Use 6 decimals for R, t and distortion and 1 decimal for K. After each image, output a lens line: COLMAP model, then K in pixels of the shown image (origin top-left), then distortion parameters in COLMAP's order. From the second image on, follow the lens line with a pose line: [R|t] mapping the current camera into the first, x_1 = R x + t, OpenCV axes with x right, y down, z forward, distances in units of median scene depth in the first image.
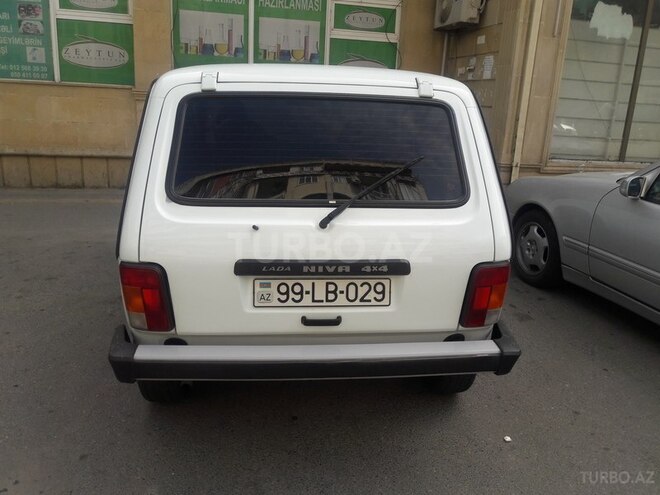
lens RADIAL K [[532.3, 0, 329.5], [0, 532.3, 260.6], [0, 0, 1]] dist [0.039433, -0.003293]
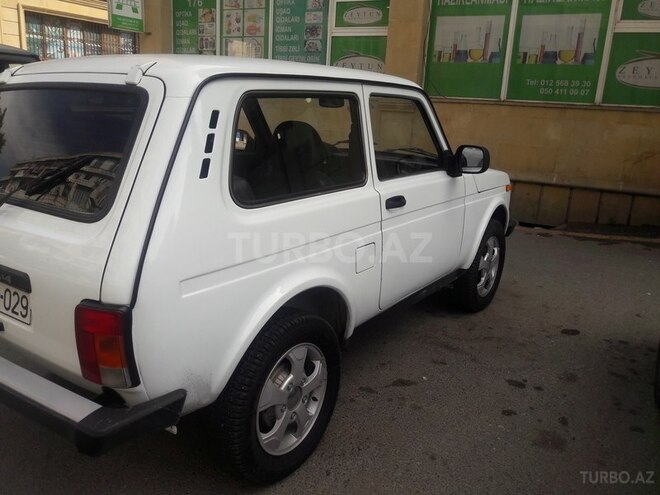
lens RADIAL K [[548.1, 0, 330.0], [0, 548.1, 247.5], [0, 0, 1]] dist [0.055109, -0.004954]
pose [[0.775049, 0.166135, -0.609670, 0.254371], [-0.199339, 0.979836, 0.013594, -0.036569], [0.599635, 0.110995, 0.792539, 0.144730]]
